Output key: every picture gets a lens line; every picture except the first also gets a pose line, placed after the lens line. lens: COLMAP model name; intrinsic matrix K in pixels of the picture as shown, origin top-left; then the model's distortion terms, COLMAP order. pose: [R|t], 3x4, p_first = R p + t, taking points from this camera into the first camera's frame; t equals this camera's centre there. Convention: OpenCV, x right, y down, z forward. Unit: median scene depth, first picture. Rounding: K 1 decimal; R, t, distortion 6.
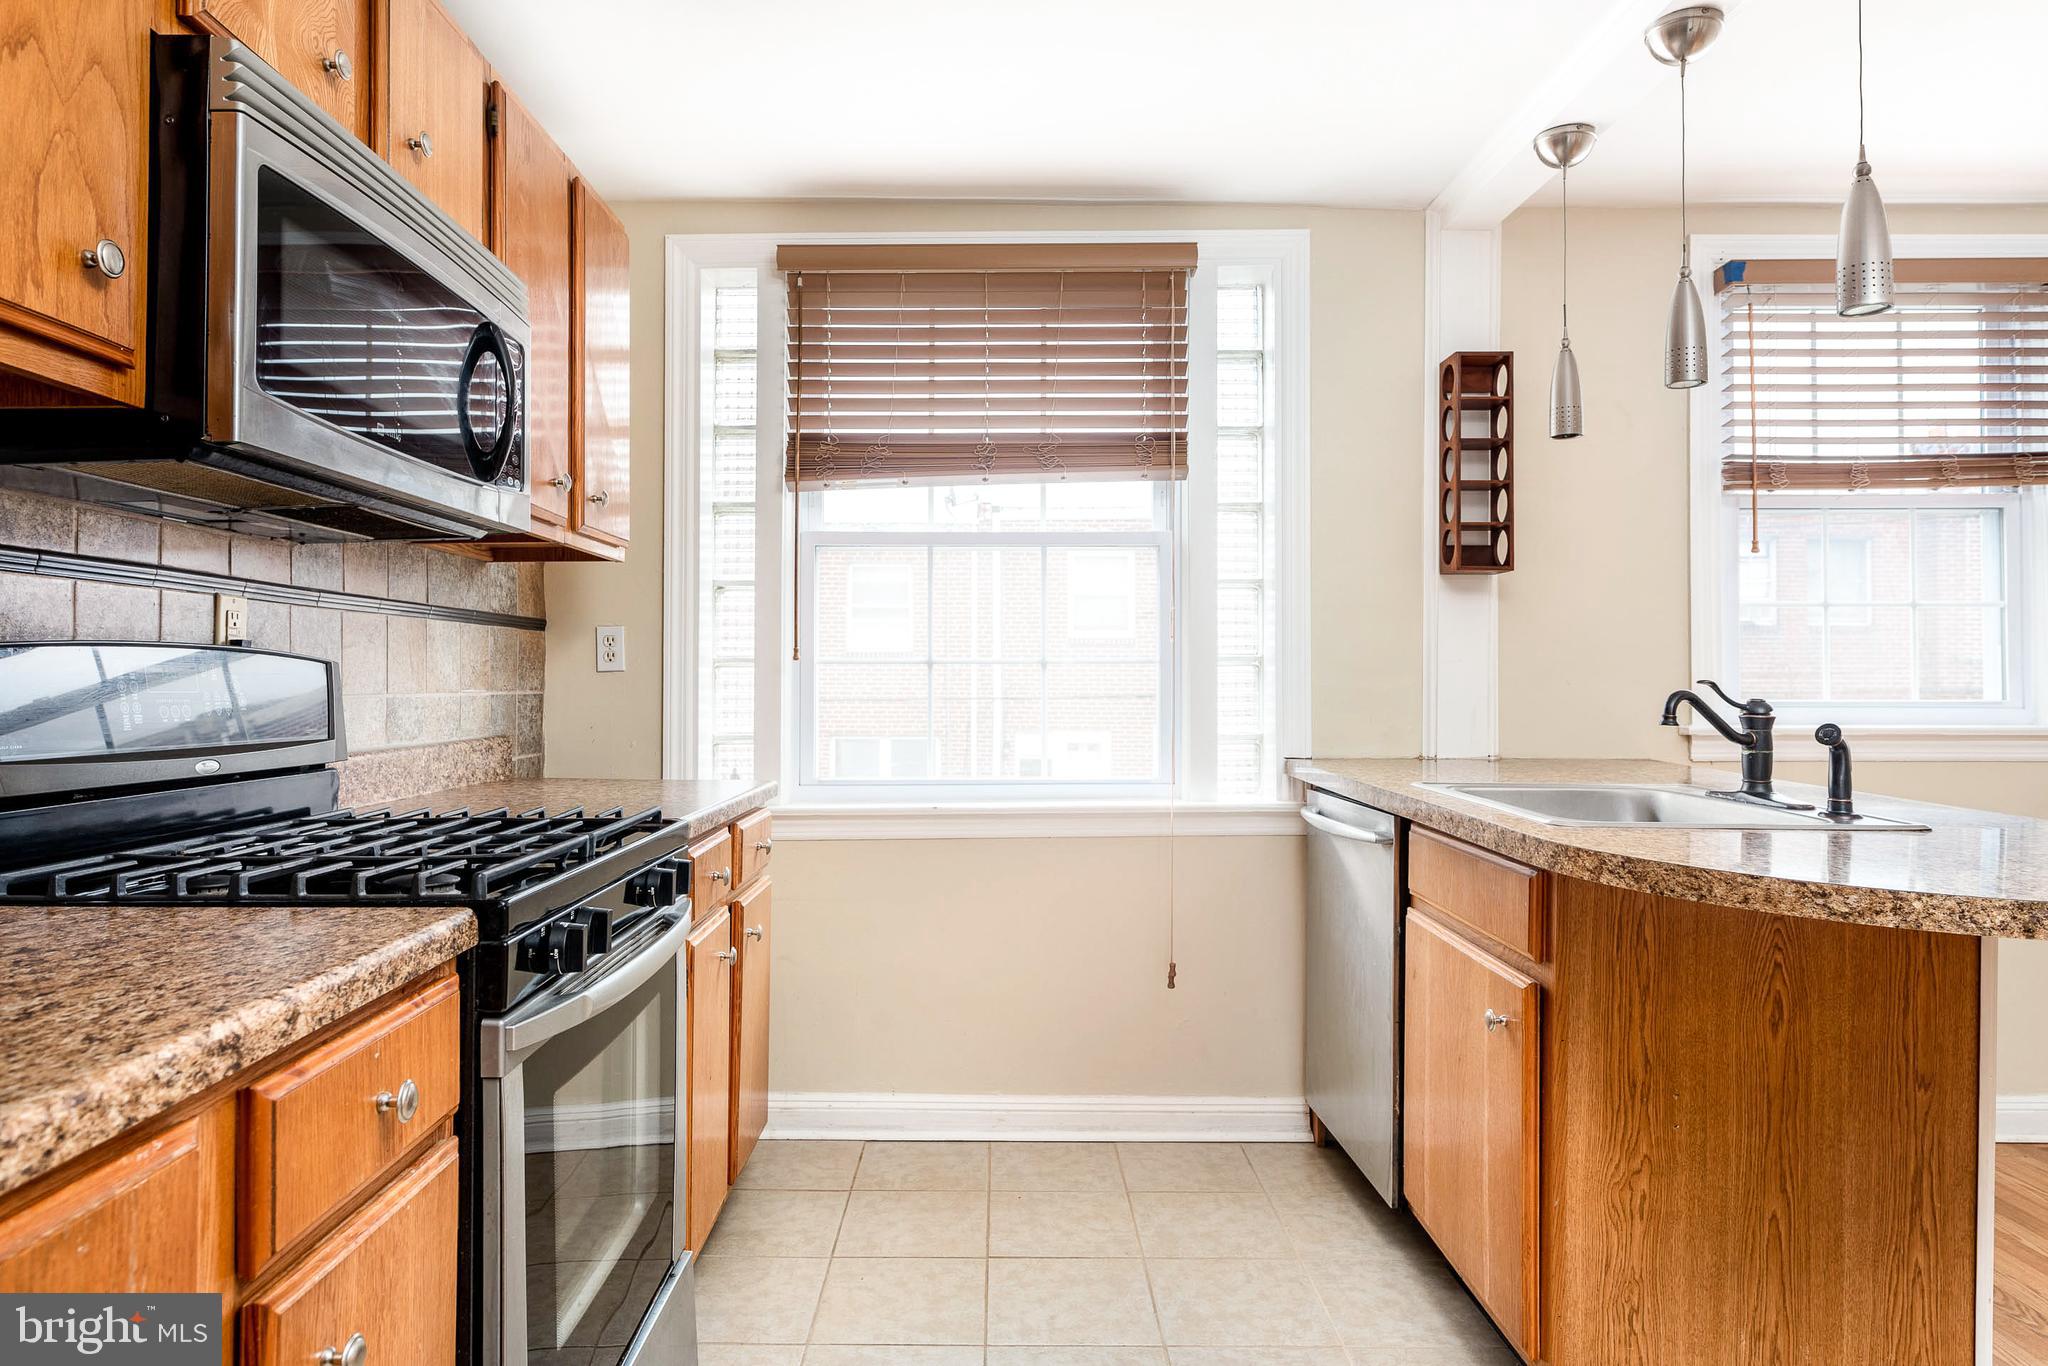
lens RADIAL K [[1191.5, 0, 1013.3], [0, 1191.5, 658.1], [0, 0, 1]] dist [0.001526, 0.000020]
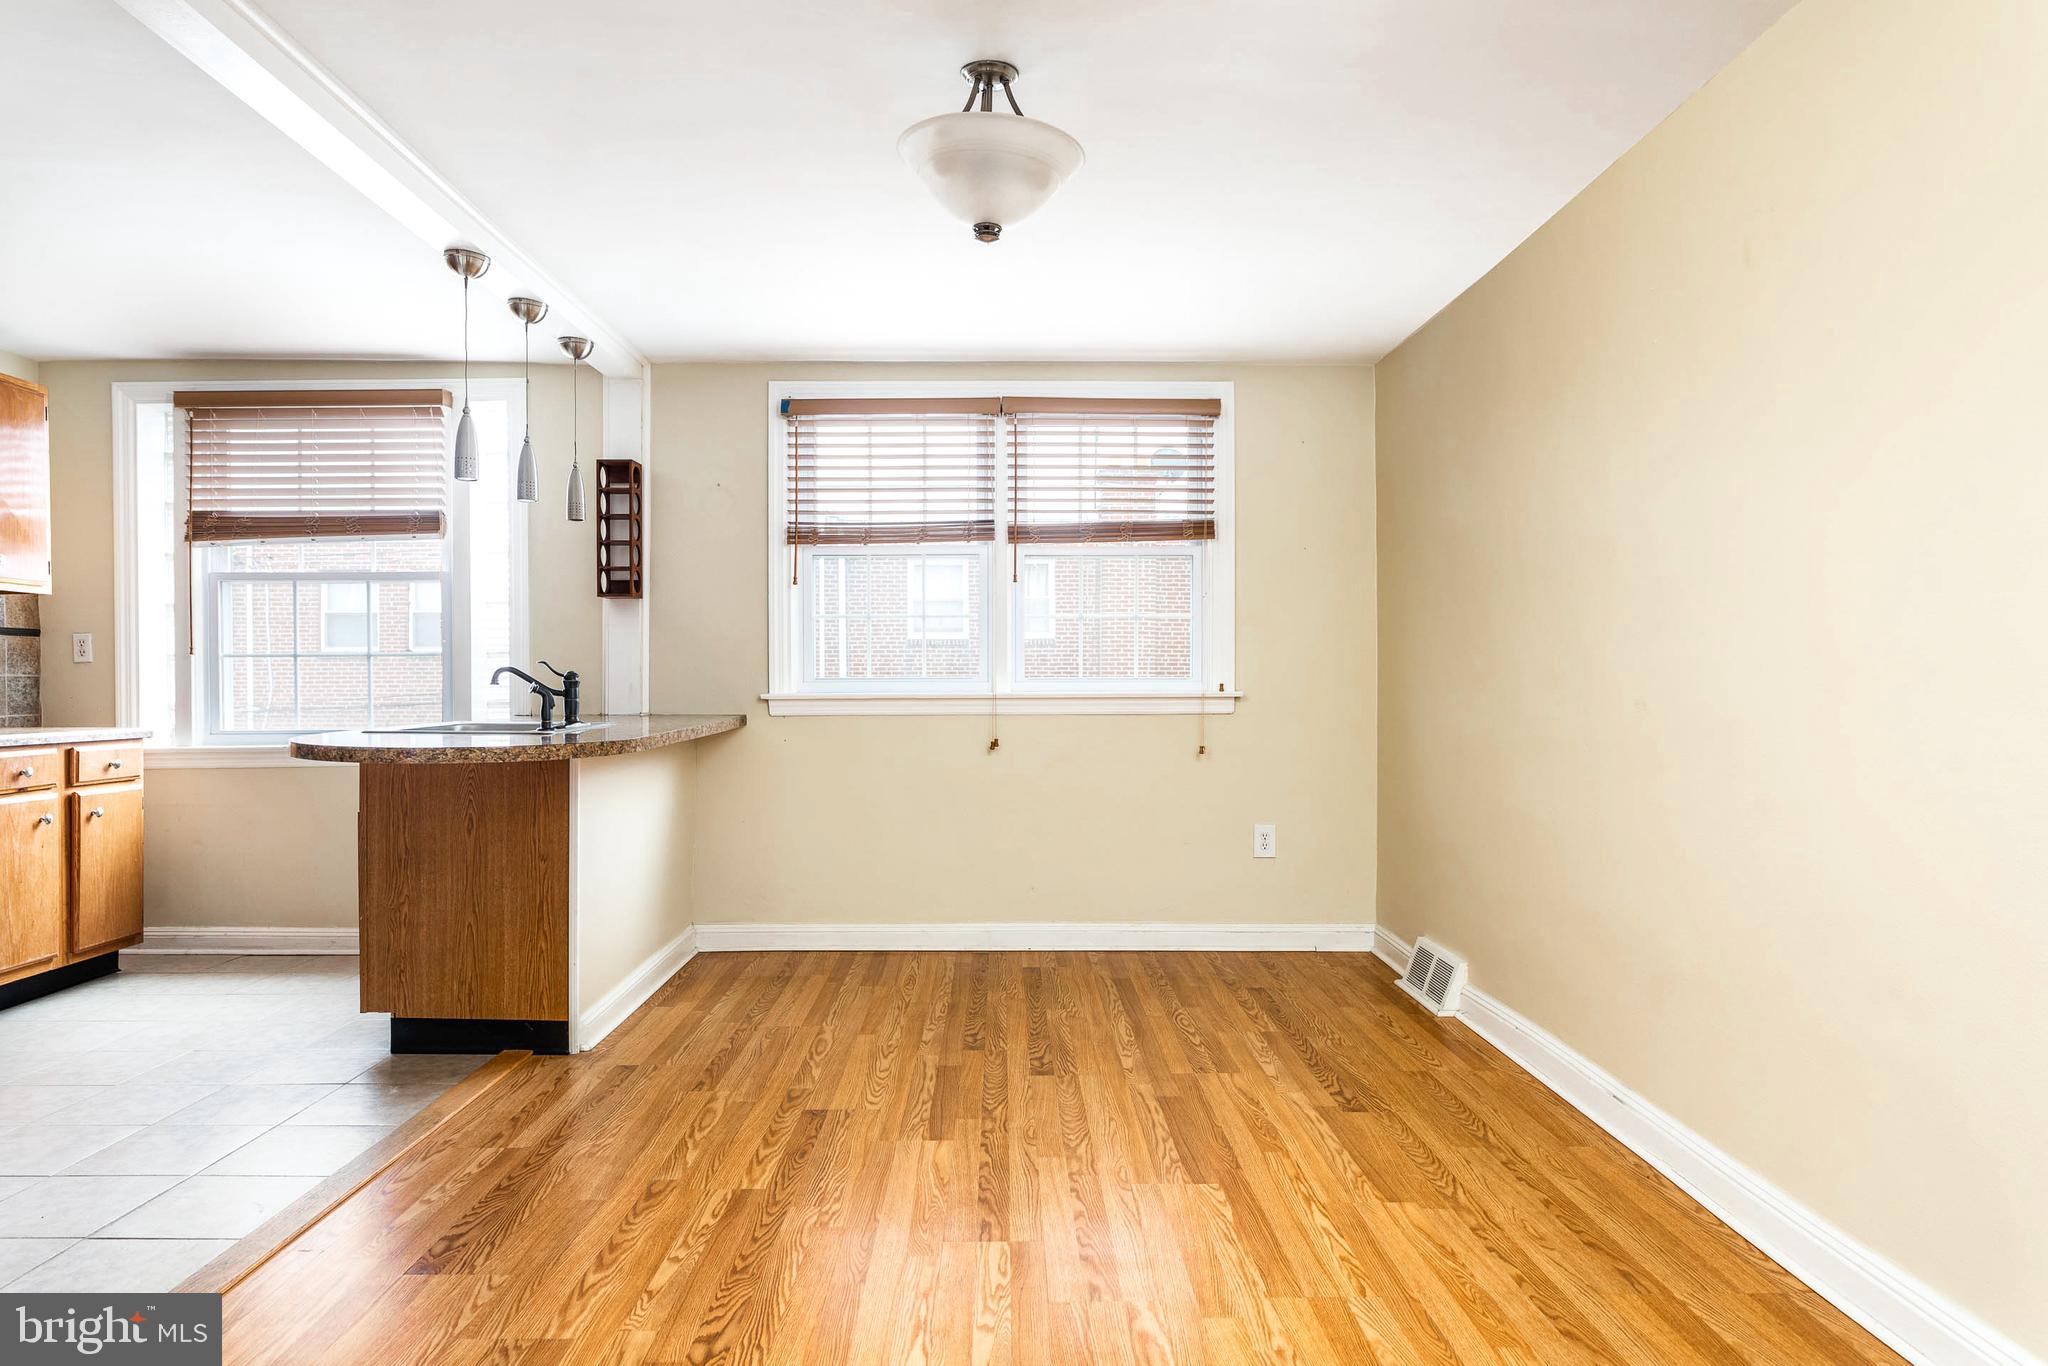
lens RADIAL K [[1173.5, 0, 1014.2], [0, 1173.5, 694.9], [0, 0, 1]] dist [0.000875, -0.004085]
pose [[0.999918, -0.004505, 0.011961, 1.106551], [0.004137, 0.999524, 0.030562, 0.015039], [-0.012093, -0.030510, 0.999461, -0.713490]]
